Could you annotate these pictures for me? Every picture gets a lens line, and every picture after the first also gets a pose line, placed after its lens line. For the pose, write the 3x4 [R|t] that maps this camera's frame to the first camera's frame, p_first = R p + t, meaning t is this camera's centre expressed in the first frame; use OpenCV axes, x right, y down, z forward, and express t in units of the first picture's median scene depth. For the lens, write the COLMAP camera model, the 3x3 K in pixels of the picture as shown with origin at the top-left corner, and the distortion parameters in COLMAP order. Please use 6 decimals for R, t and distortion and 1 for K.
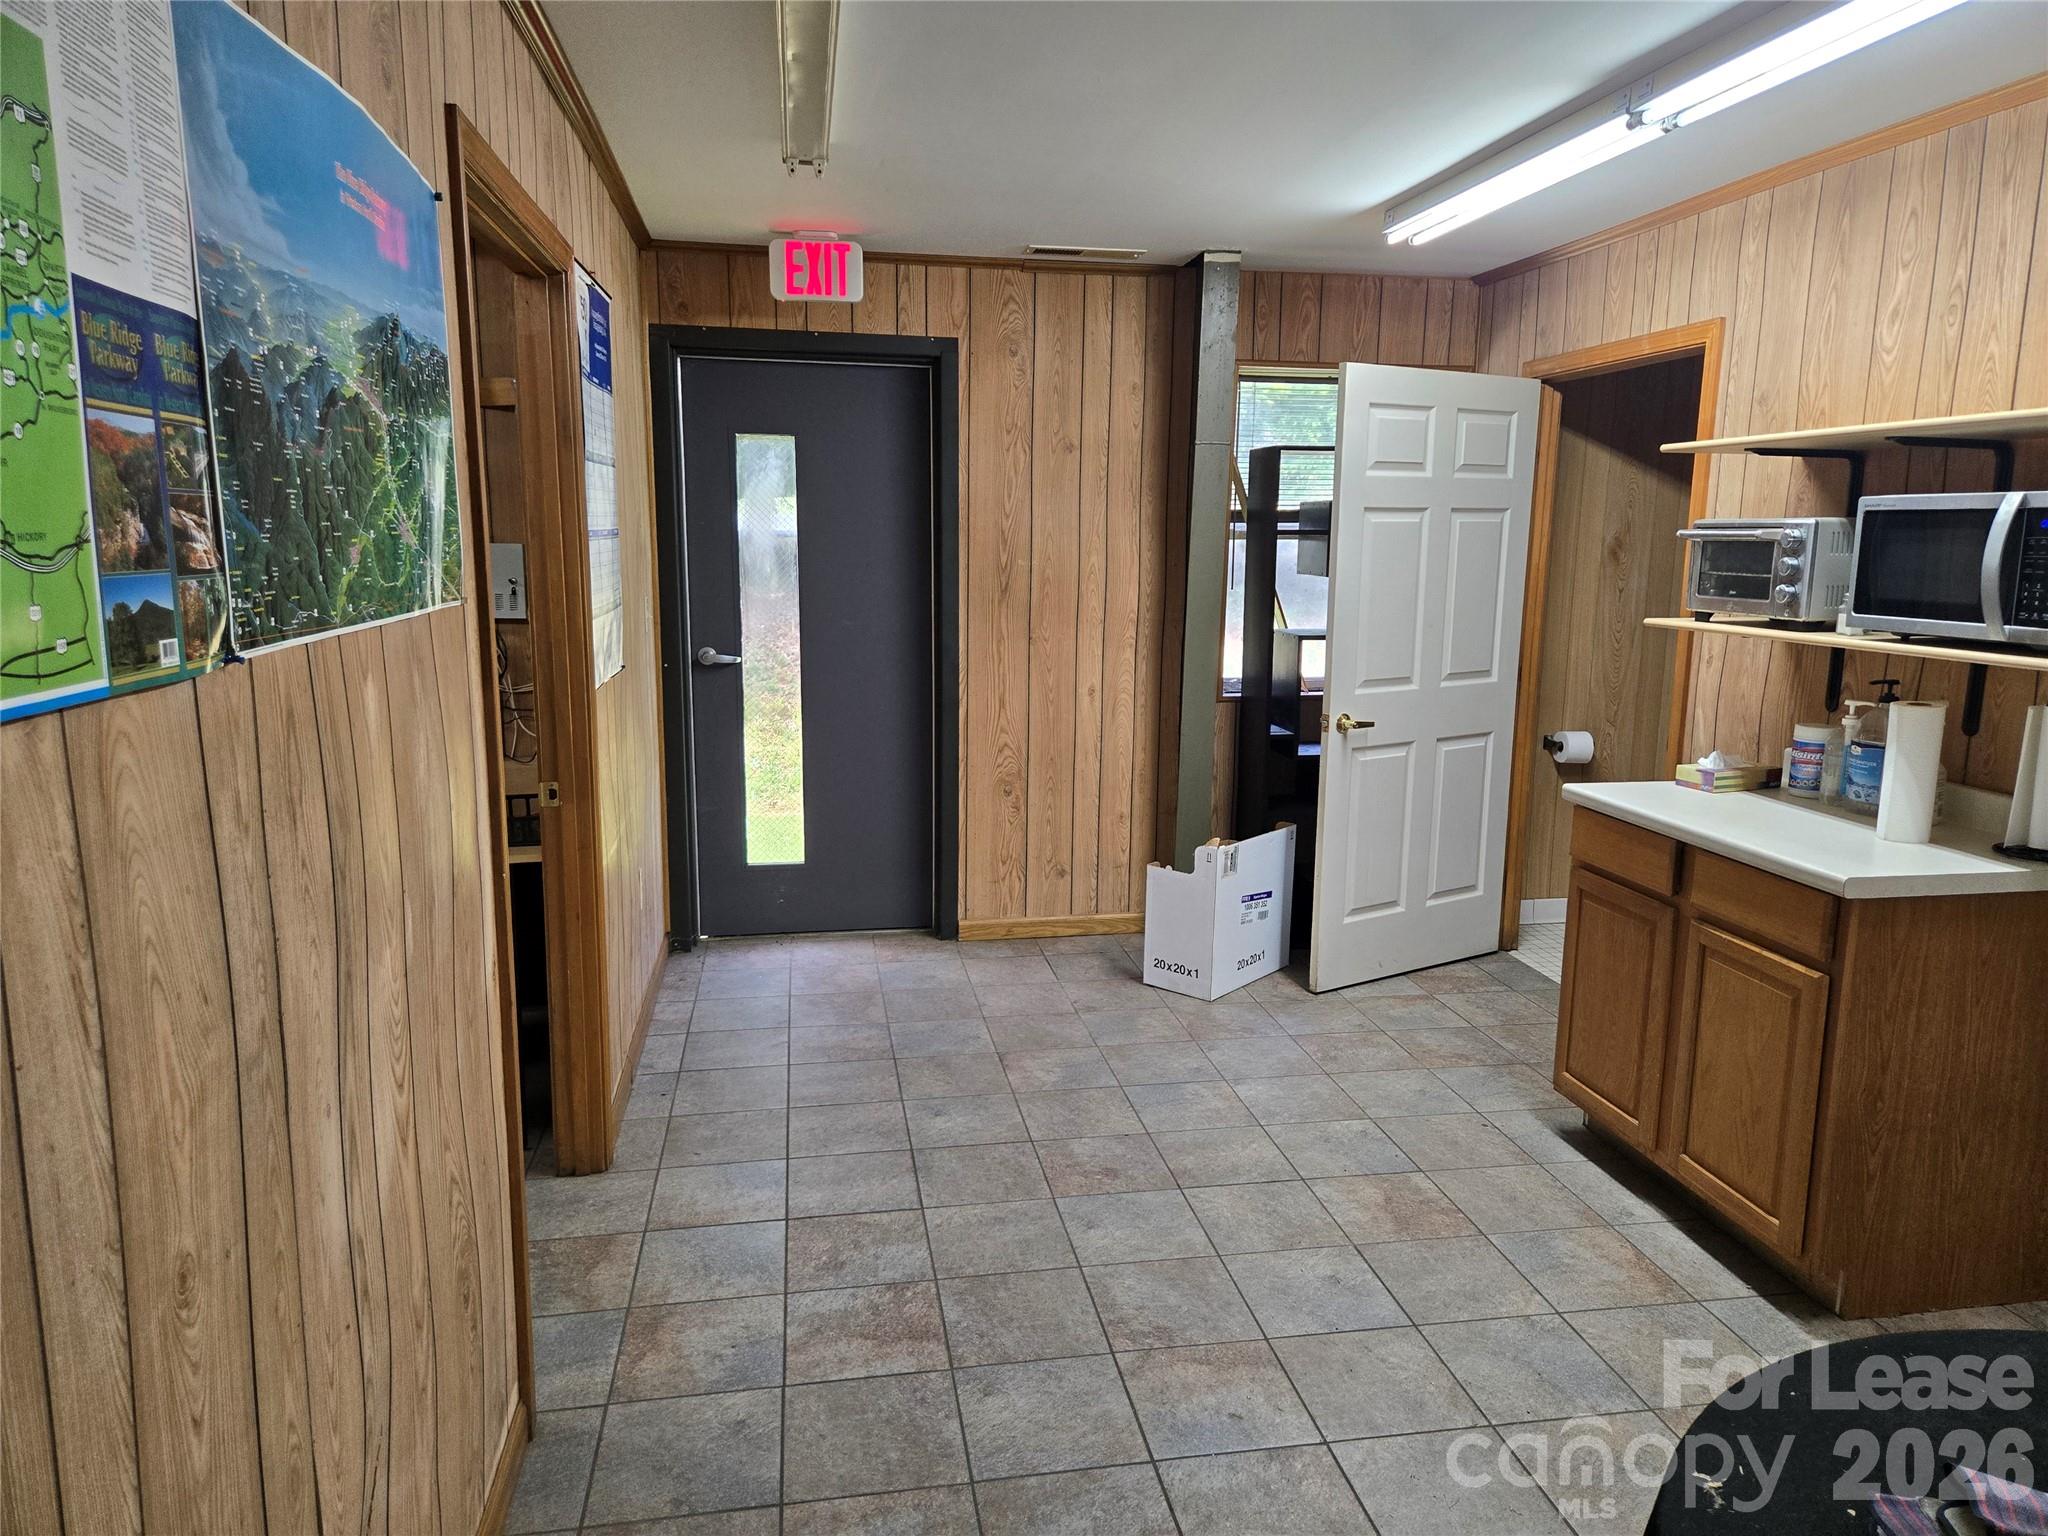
lens RADIAL K [[1371.5, 0, 1011.2], [0, 1371.5, 755.4], [0, 0, 1]] dist [0.055420, -0.030221]
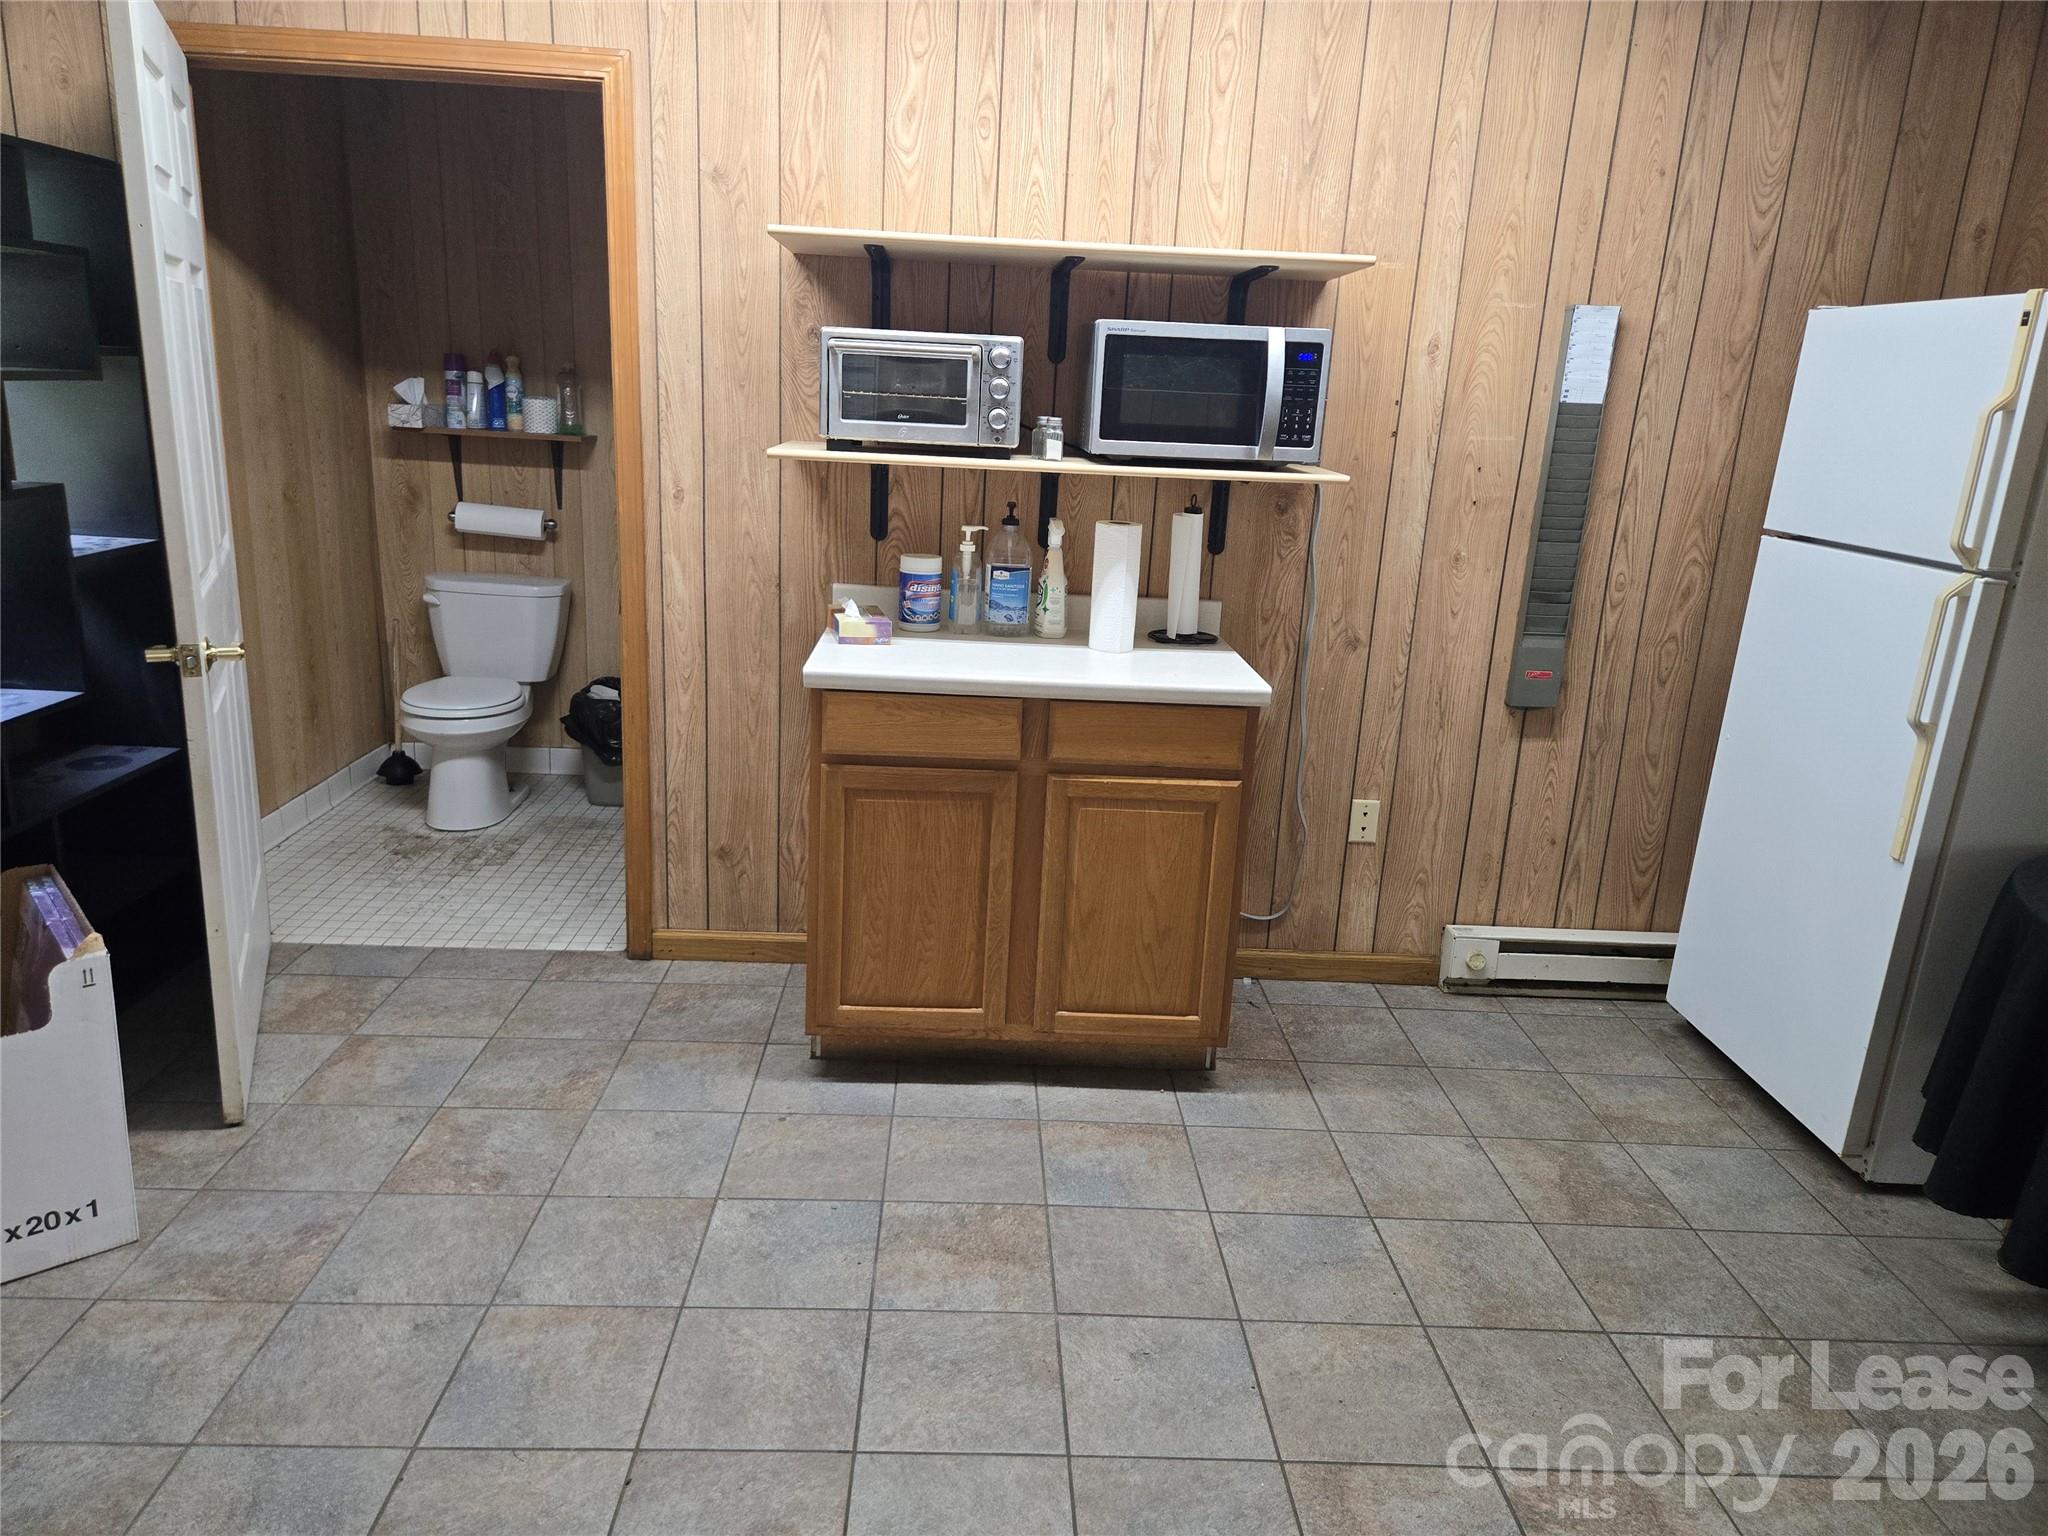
lens RADIAL K [[1371.5, 0, 1014.7], [0, 1371.5, 754.5], [0, 0, 1]] dist [0.055420, -0.030221]
pose [[0.125752, -0.257777, 0.957986, -0.371880], [0.115886, 0.962858, 0.243876, -0.116891], [-0.985270, 0.080349, 0.150954, 0.827891]]
